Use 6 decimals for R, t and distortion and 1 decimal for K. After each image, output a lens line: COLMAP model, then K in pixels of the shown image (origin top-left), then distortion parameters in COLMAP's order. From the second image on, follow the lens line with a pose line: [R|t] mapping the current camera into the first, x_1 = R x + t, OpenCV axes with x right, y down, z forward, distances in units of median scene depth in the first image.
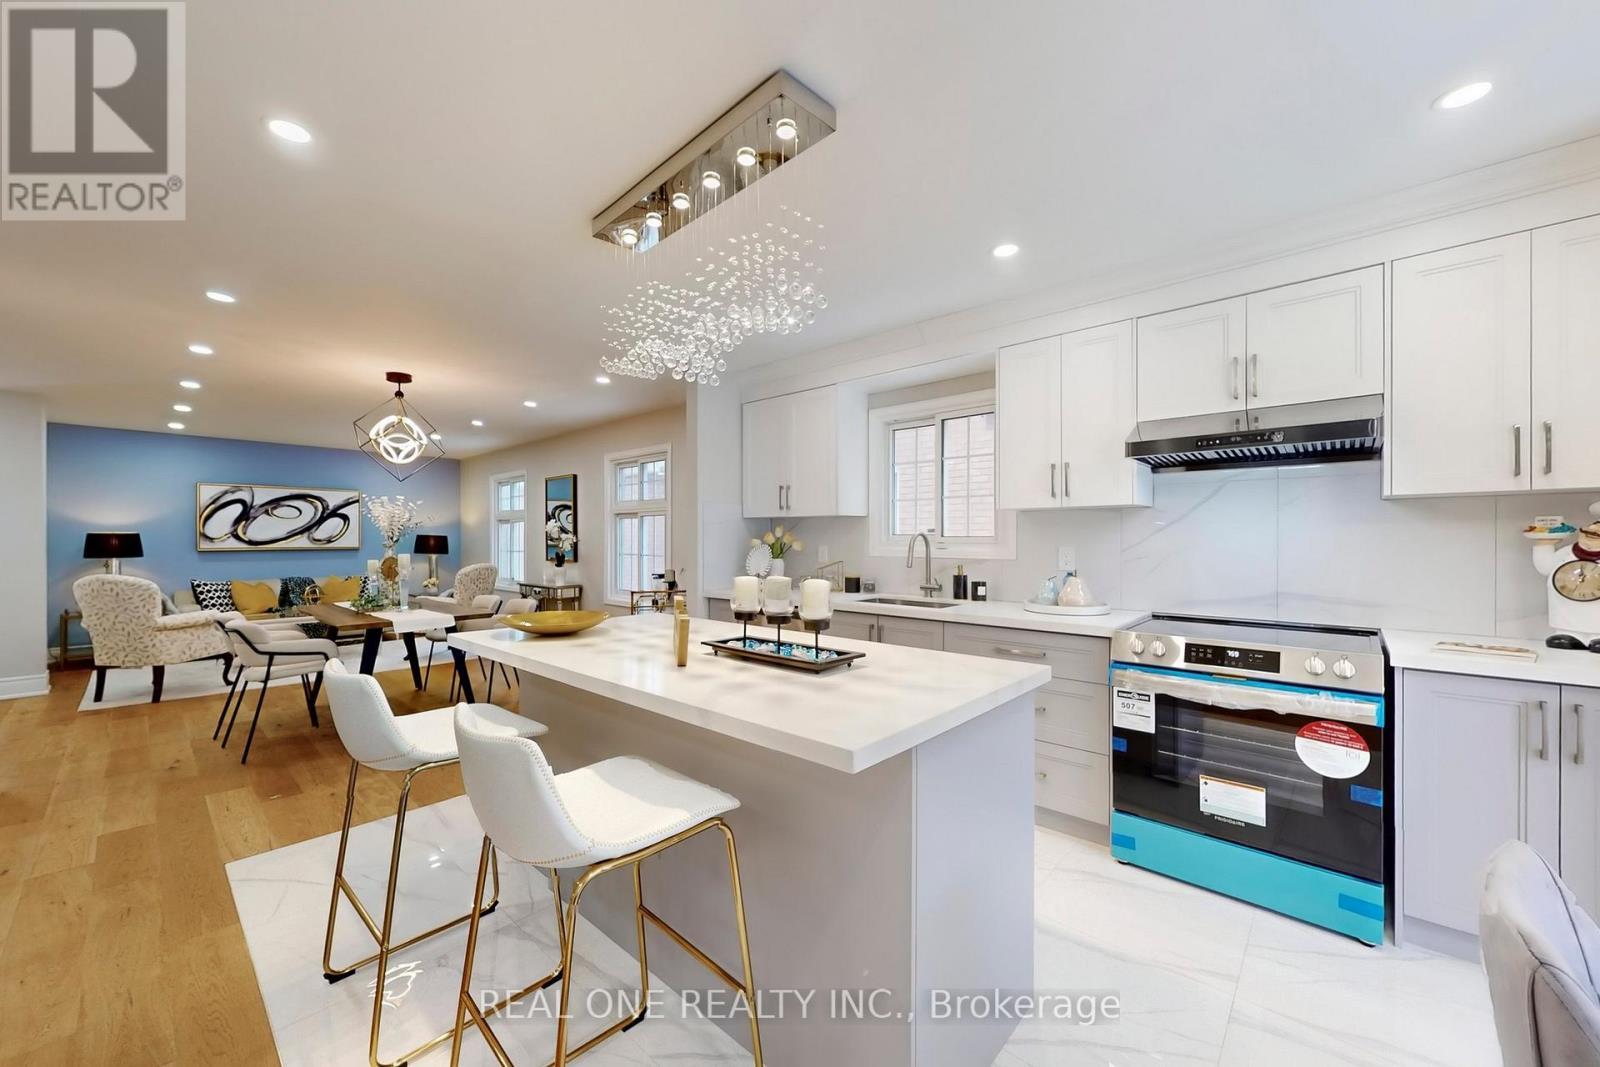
lens RADIAL K [[607.0, 0, 805.4], [0, 607.0, 536.1], [0, 0, 1]] dist [-0.002763, 0.001132]
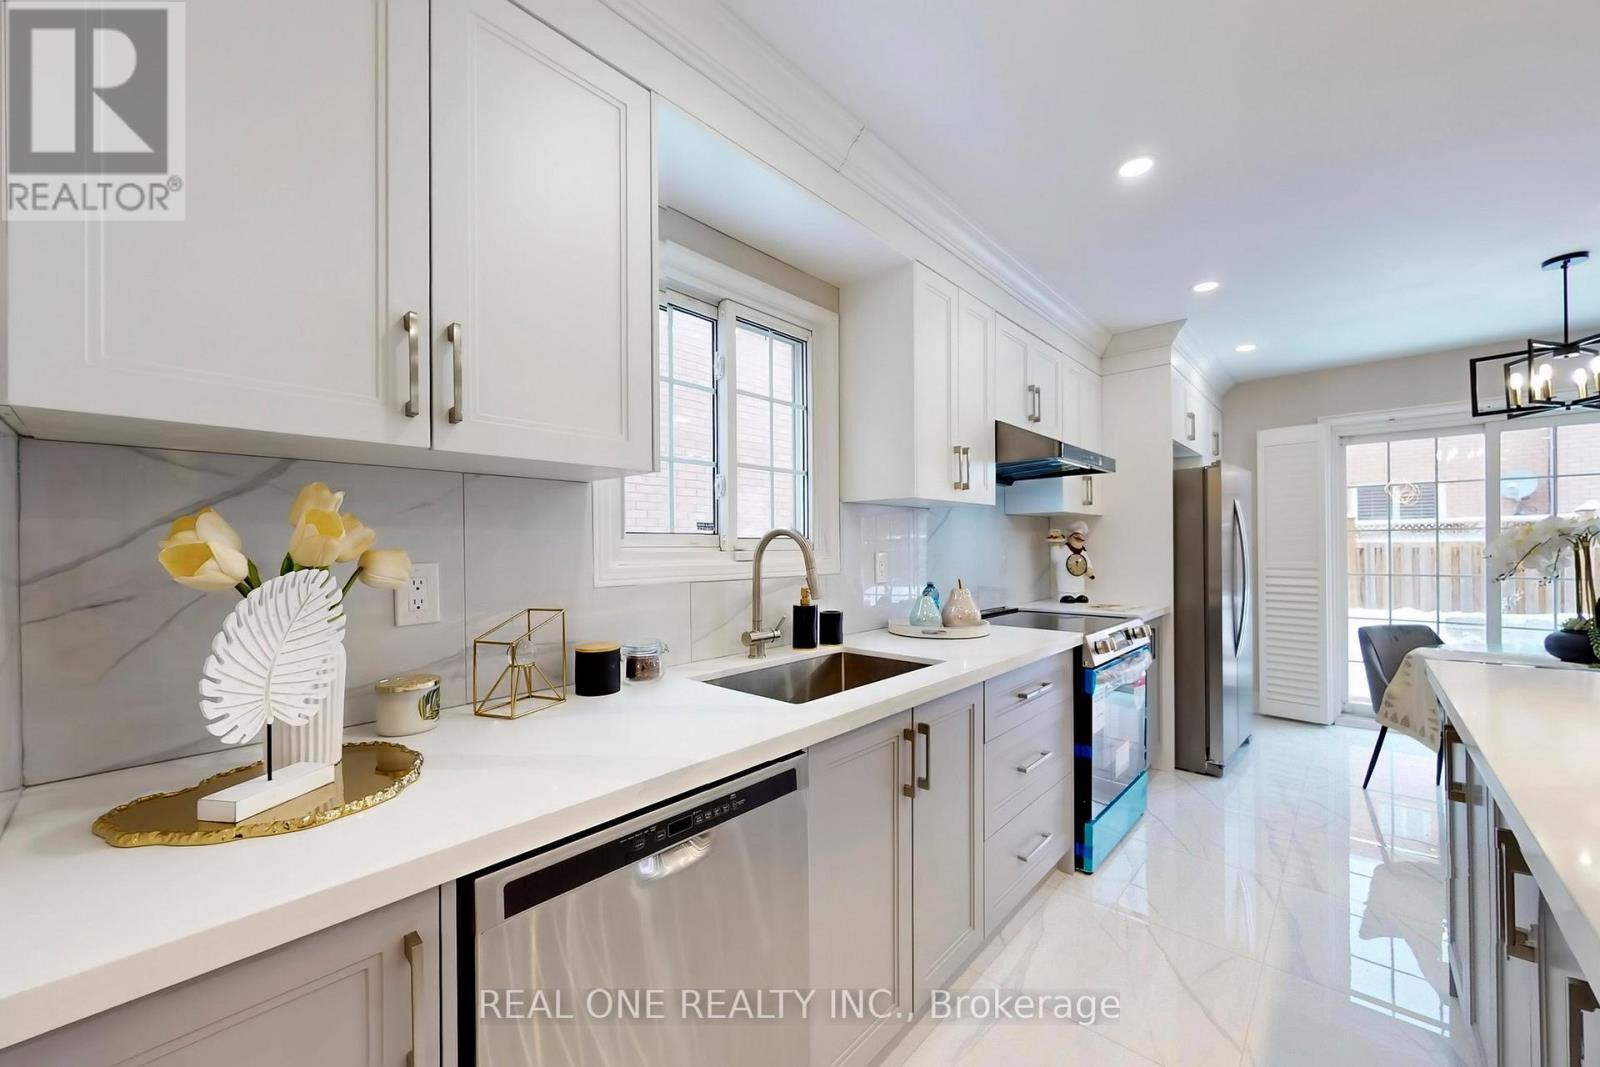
lens RADIAL K [[607.0, 0, 799.2], [0, 607.0, 547.3], [0, 0, 1]] dist [-0.002763, 0.001132]
pose [[0.027313, 0.000404, 0.999627, -0.178389], [0.003881, 0.999992, -0.000511, 0.005215], [-0.999619, 0.003893, 0.027311, 0.553367]]
